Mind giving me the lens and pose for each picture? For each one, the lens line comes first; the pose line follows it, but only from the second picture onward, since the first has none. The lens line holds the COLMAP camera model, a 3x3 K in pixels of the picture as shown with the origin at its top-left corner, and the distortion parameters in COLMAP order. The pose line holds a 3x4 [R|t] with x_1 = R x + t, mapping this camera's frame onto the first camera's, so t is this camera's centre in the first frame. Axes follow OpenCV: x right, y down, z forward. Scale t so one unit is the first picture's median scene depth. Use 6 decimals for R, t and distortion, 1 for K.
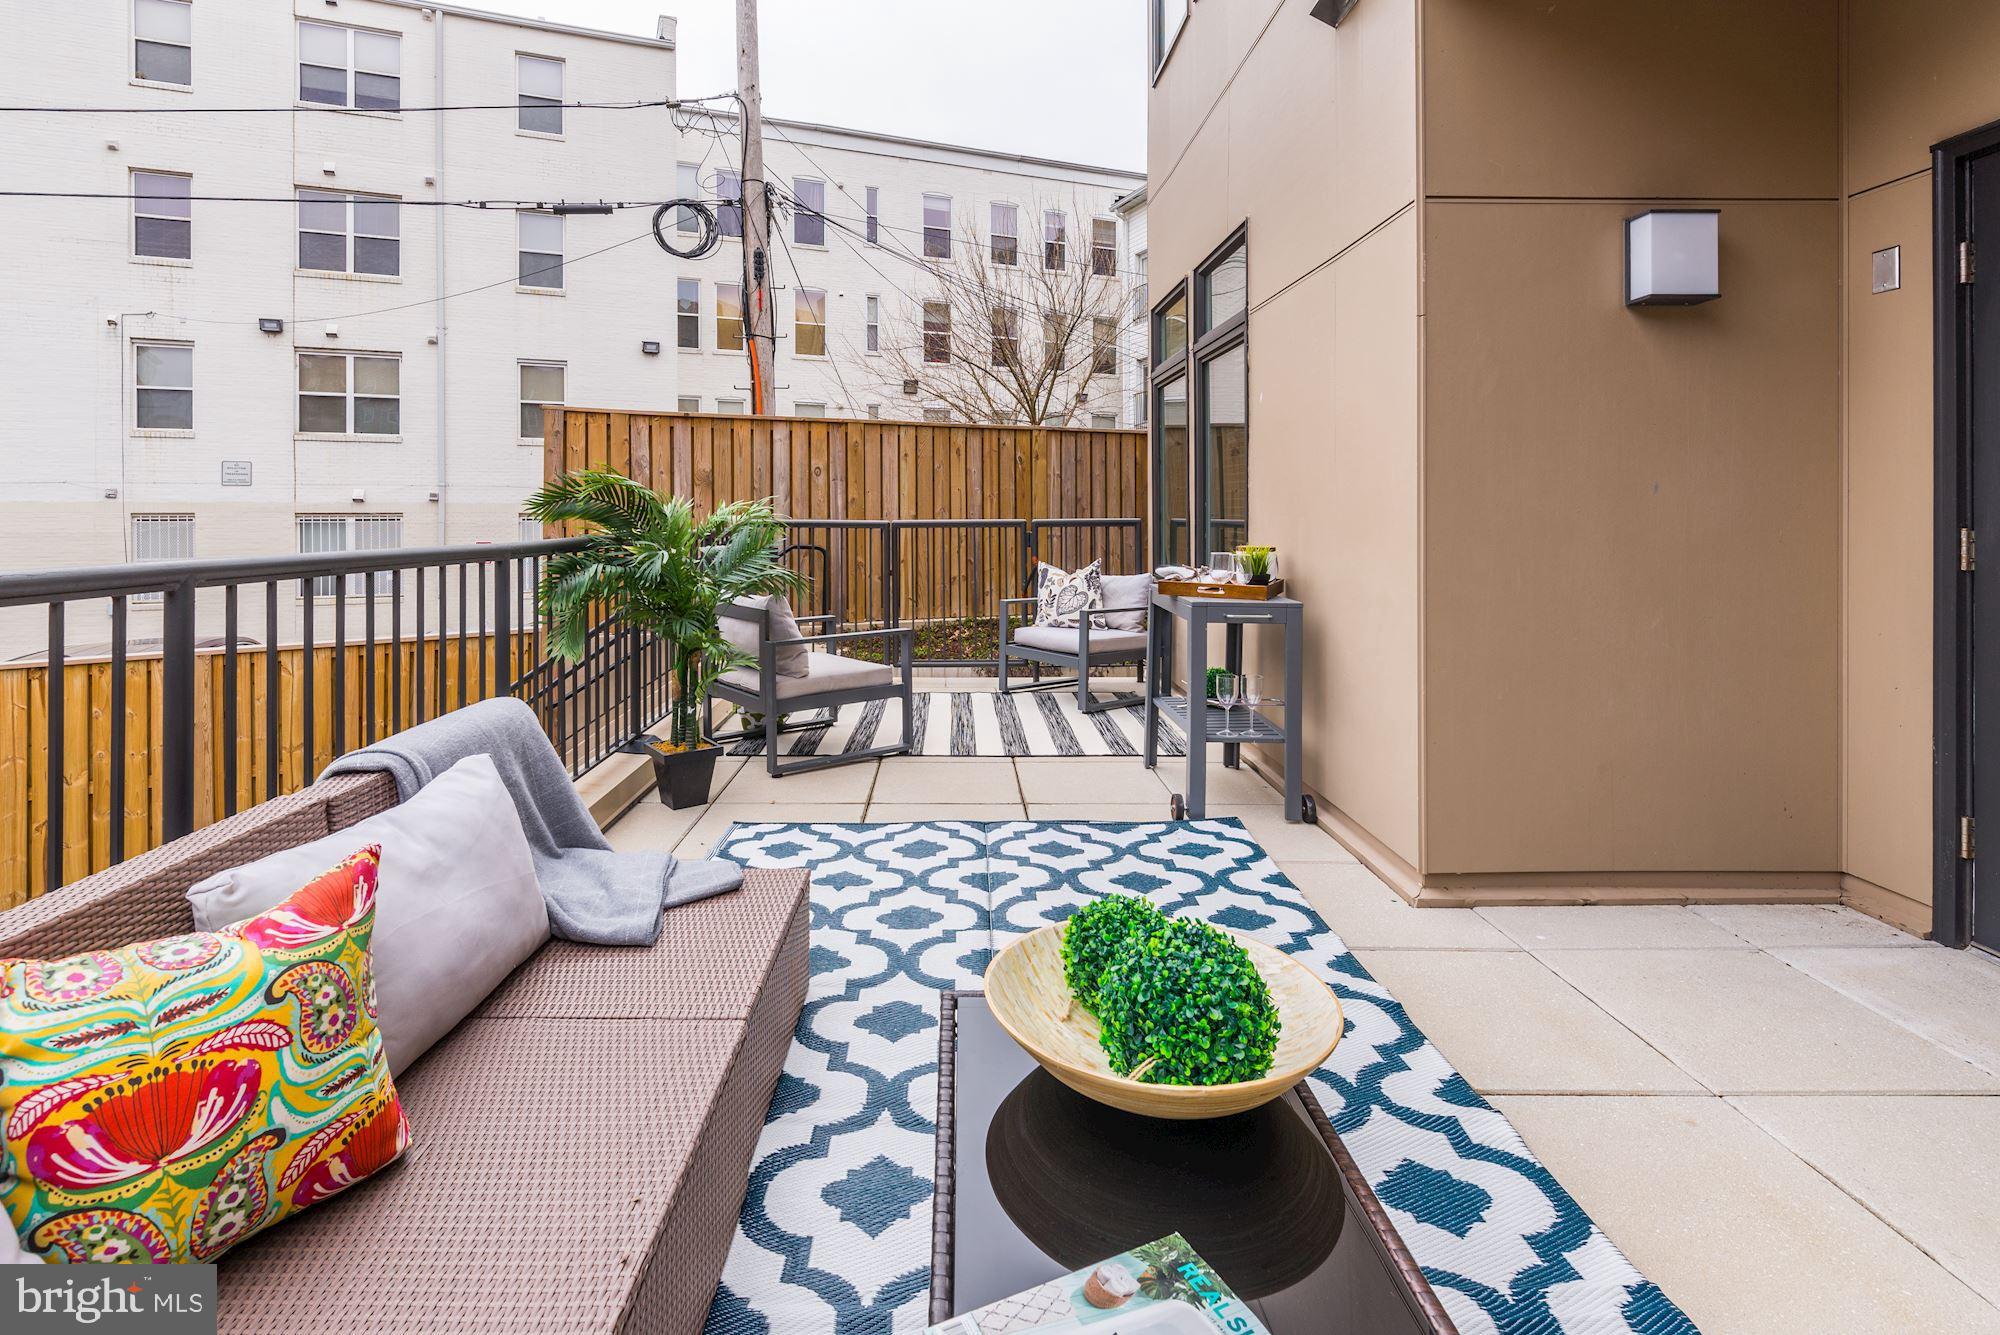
lens RADIAL K [[931.6, 0, 960.3], [0, 931.6, 518.1], [0, 0, 1]] dist [0.000699, 0.000231]
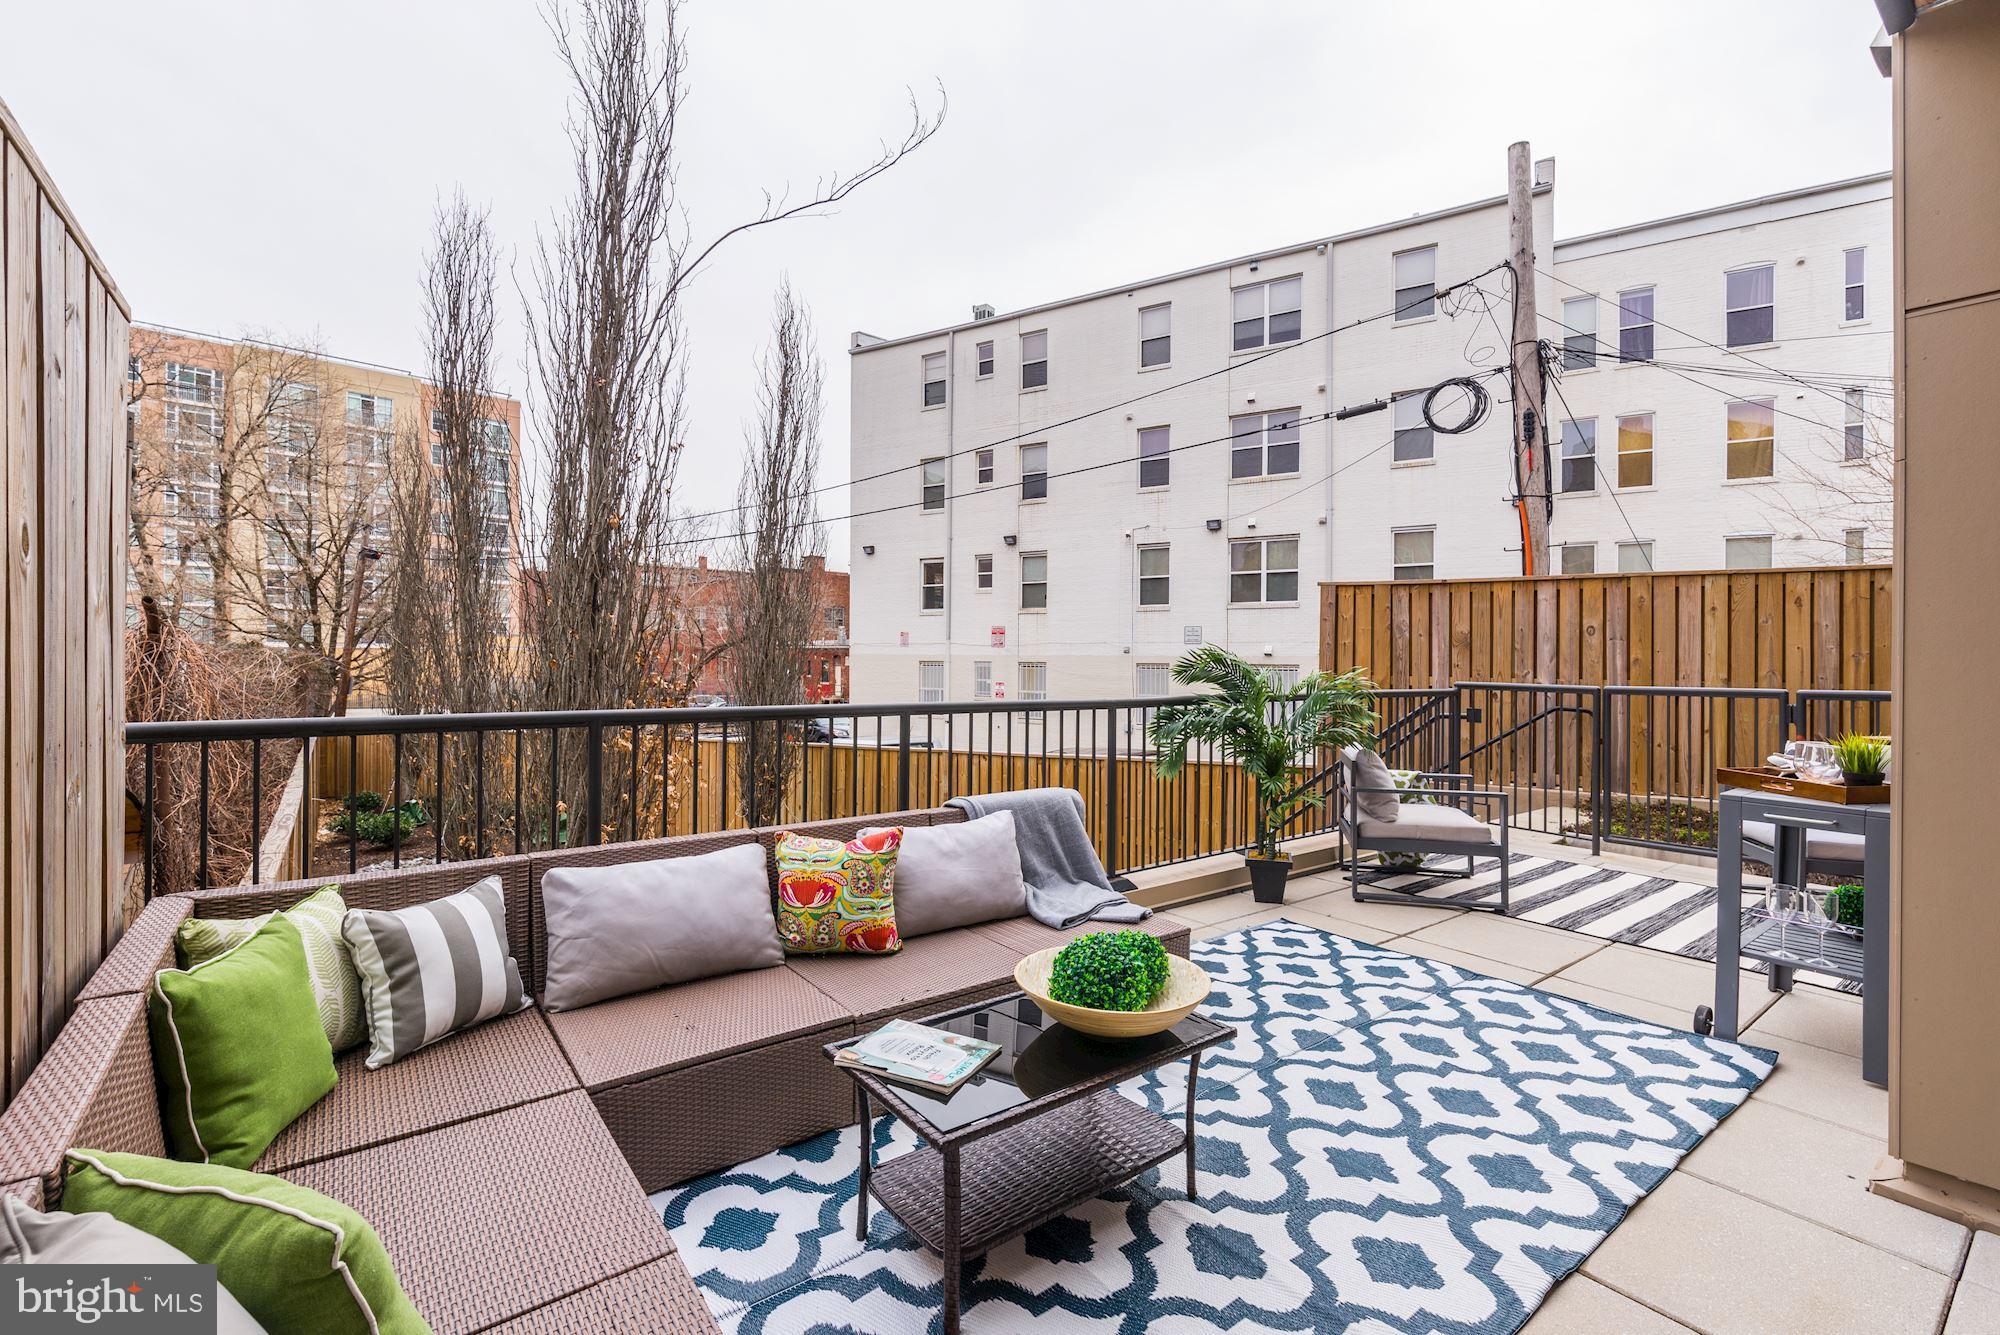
lens RADIAL K [[884.8, 0, 1000.0], [0, 884.8, 667.5], [0, 0, 1]] dist [0.000472, 0.000096]
pose [[0.598611, 0.011847, -0.800952, 0.209722], [-0.011076, 0.999917, 0.006512, -0.011550], [0.800963, 0.004973, 0.598693, -0.023616]]
